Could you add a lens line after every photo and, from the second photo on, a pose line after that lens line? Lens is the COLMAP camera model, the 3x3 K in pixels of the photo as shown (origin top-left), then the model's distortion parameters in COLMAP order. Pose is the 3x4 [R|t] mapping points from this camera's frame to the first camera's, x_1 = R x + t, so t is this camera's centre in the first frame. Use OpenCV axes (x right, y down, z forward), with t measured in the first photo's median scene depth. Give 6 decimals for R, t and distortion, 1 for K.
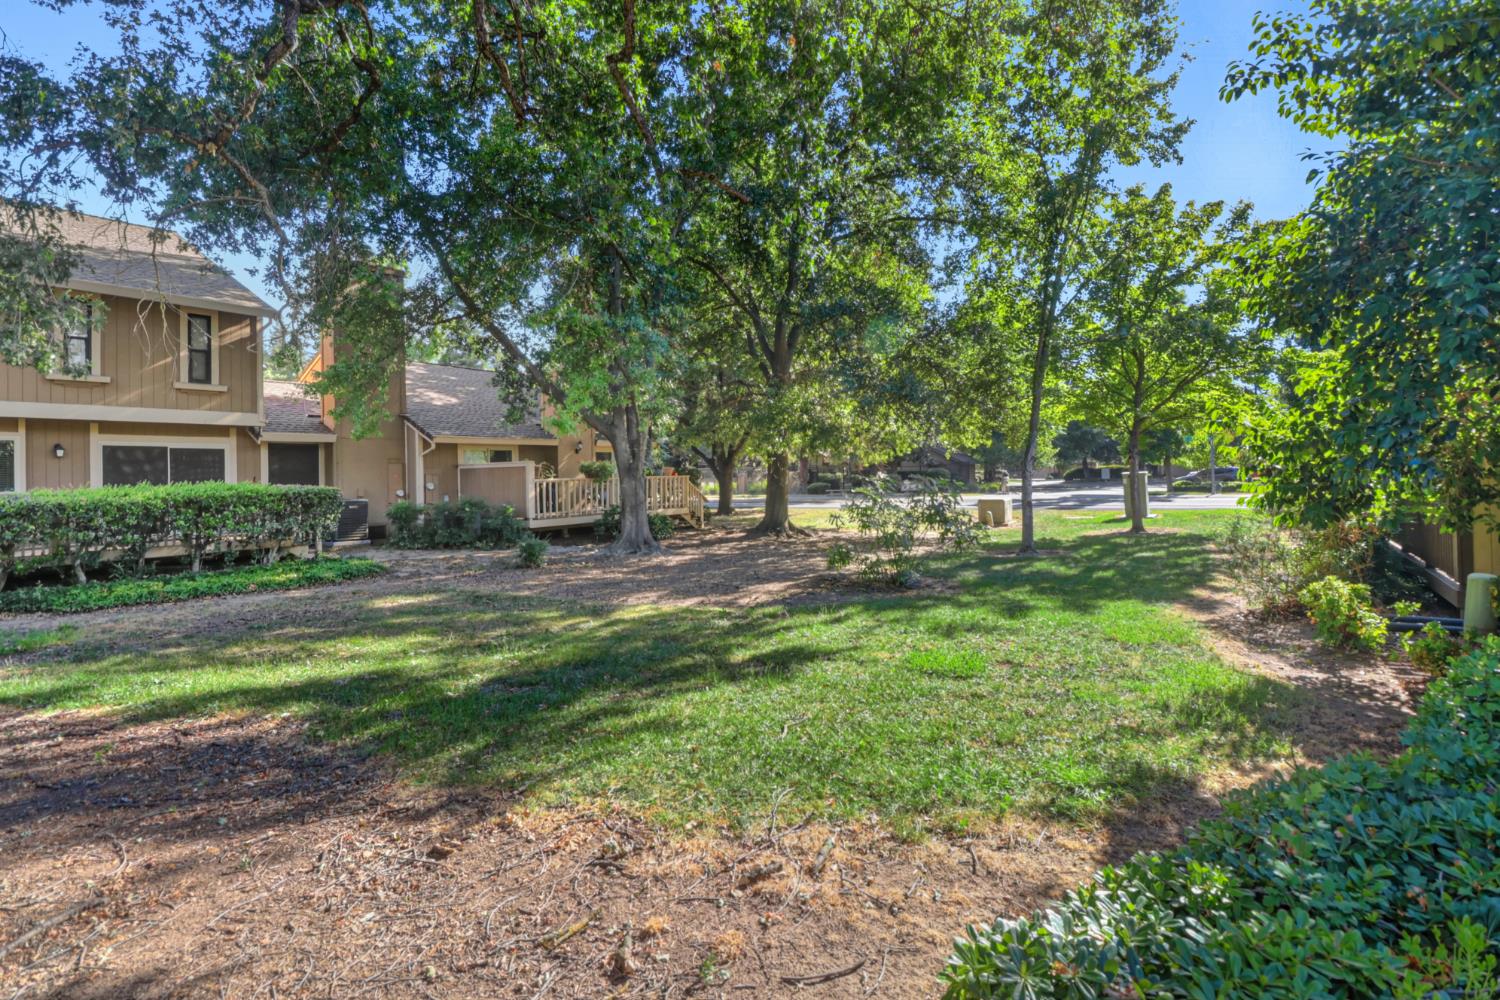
lens RADIAL K [[708.7, 0, 748.1], [0, 708.7, 467.4], [0, 0, 1]] dist [0.001632, -0.009906]
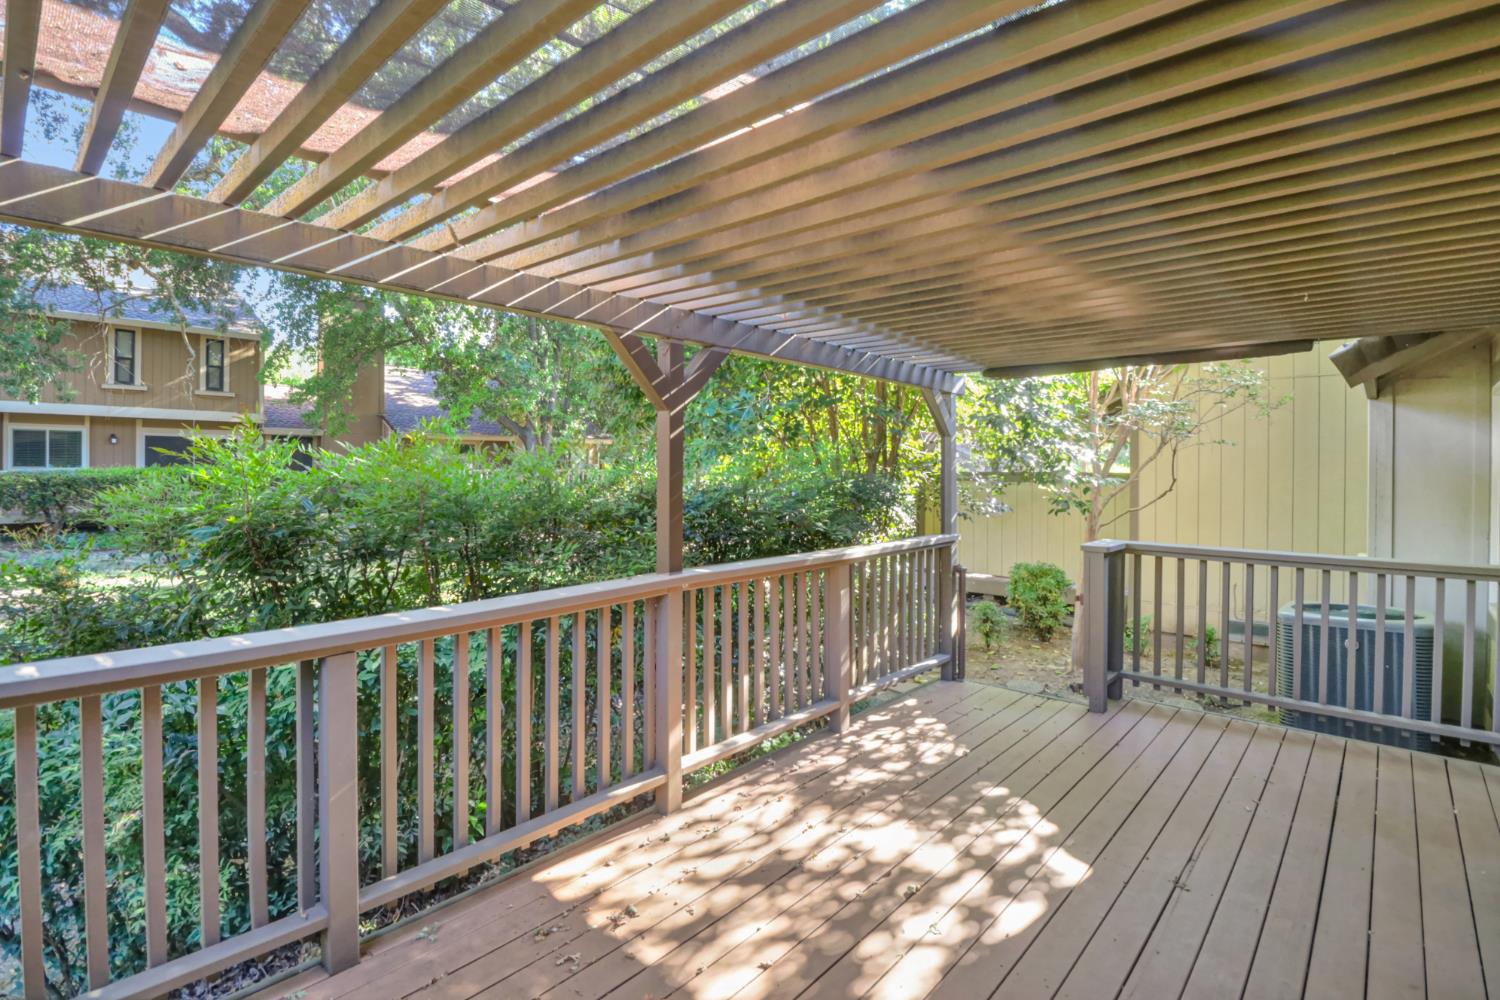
lens RADIAL K [[708.7, 0, 748.1], [0, 708.7, 467.4], [0, 0, 1]] dist [0.001632, -0.009906]
pose [[0.994416, 0.015293, -0.104418, 0.402301], [-0.015285, 0.999883, 0.000879, 0.011653], [0.104419, 0.000722, 0.994533, -0.254445]]
